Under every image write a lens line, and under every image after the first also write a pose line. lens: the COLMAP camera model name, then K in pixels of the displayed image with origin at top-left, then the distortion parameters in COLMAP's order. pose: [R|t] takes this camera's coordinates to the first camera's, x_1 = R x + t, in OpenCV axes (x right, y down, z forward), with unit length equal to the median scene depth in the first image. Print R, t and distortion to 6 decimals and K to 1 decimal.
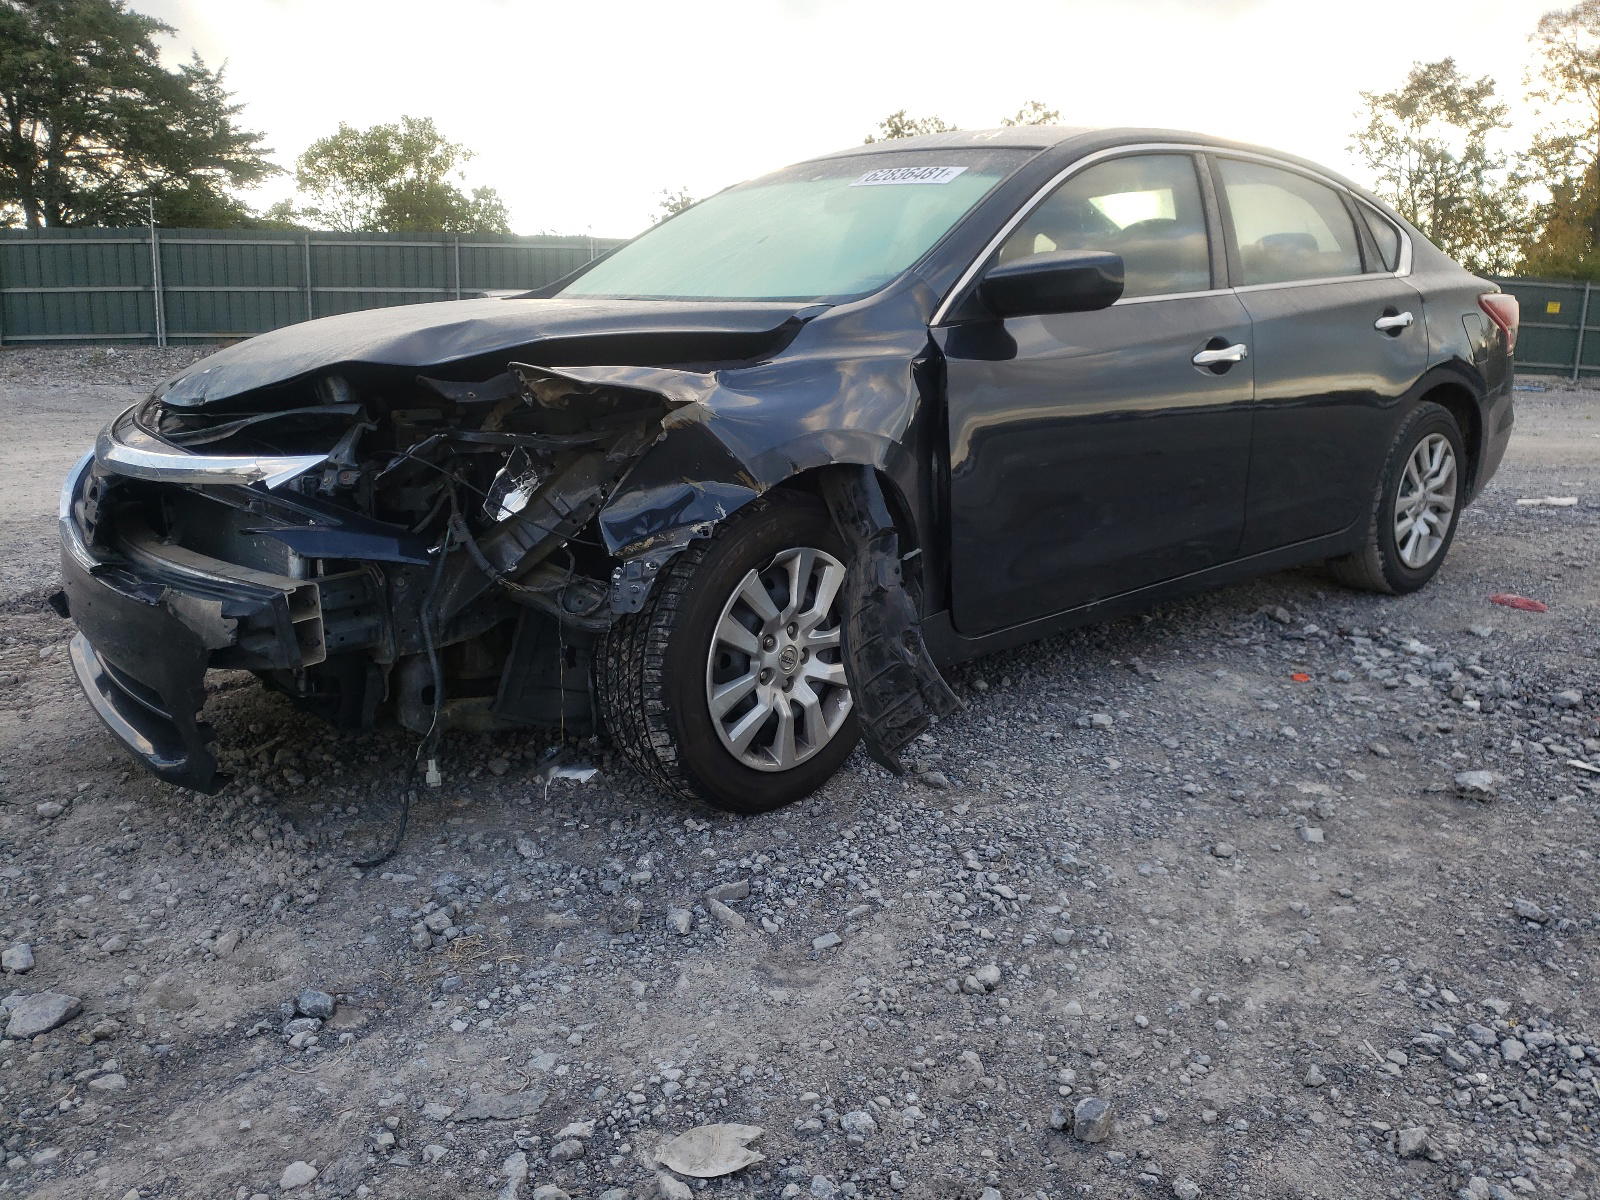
lens RADIAL K [[1212.9, 0, 802.3], [0, 1212.9, 595.6], [0, 0, 1]] dist [0.080169, -0.094444]
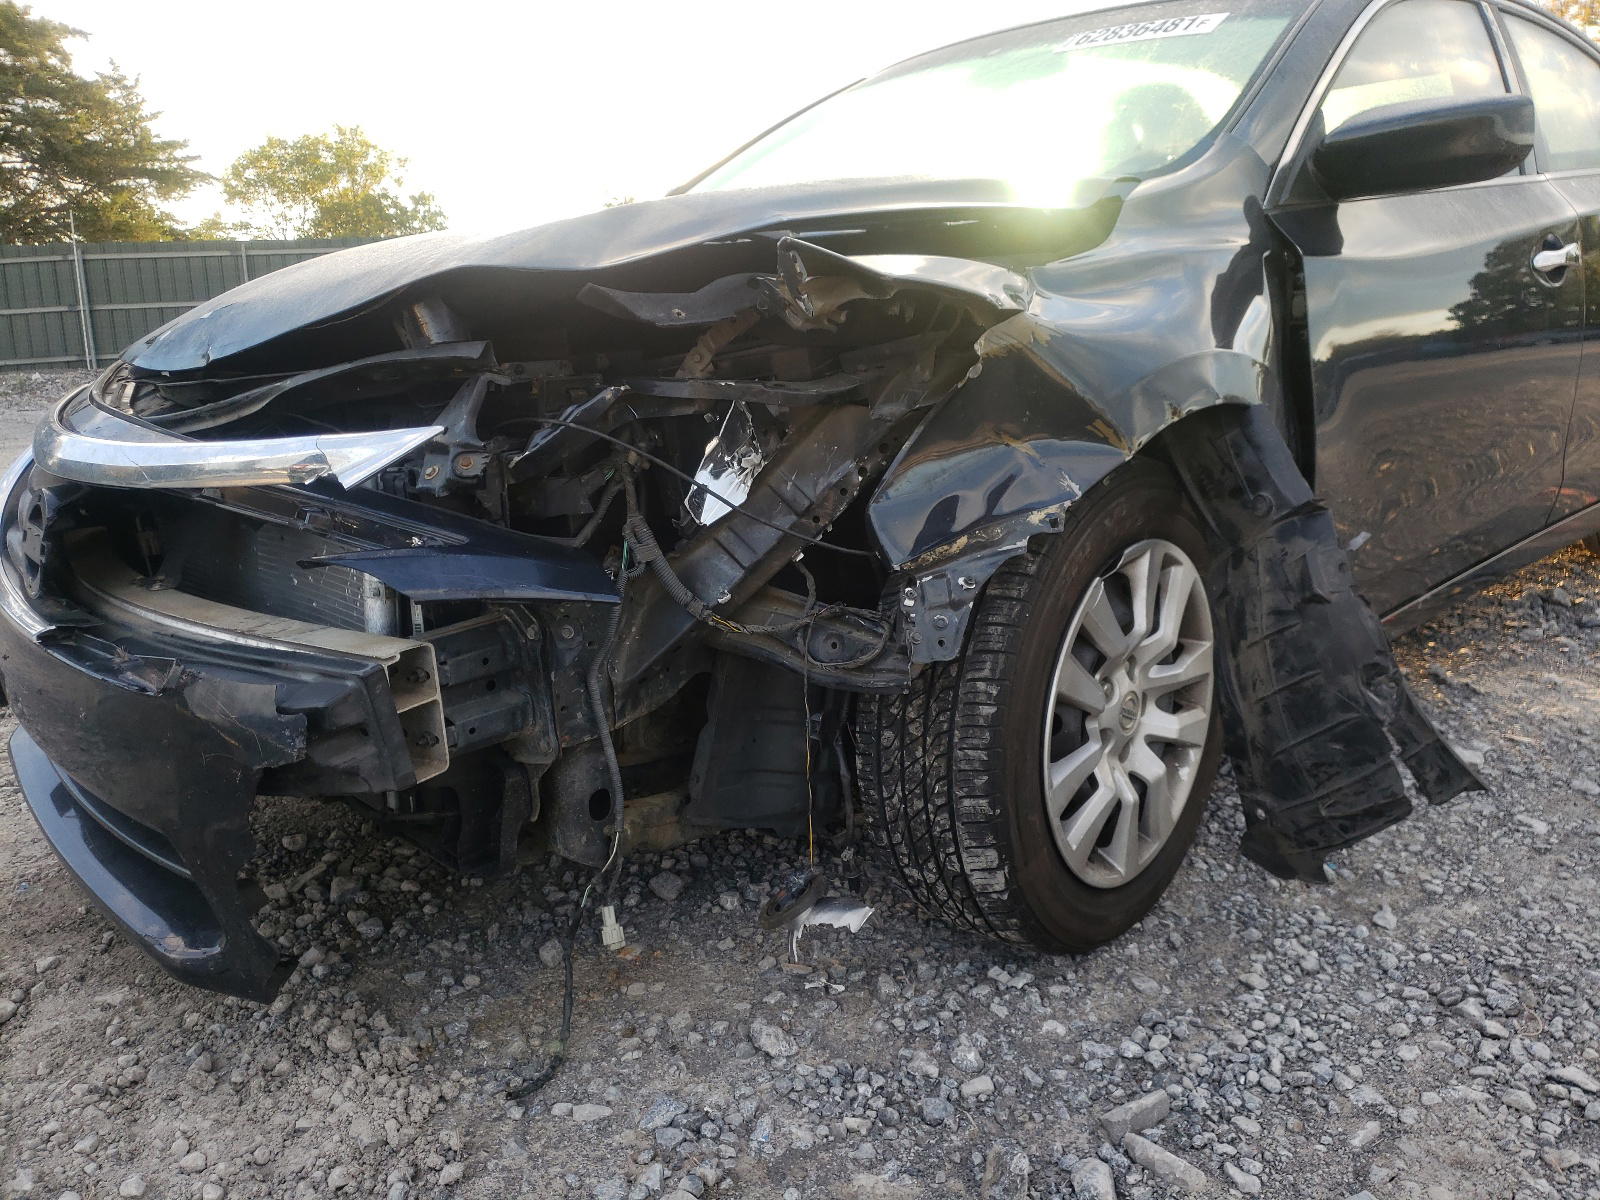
lens RADIAL K [[1176.6, 0, 800.0], [0, 1176.6, 600.0], [0, 0, 1]] dist [0.061828, -0.056903]
pose [[0.997243, -0.054856, 0.049977, -0.225422], [0.054550, 0.998483, 0.007464, -0.023500], [-0.050311, -0.004717, 0.998722, 0.382181]]
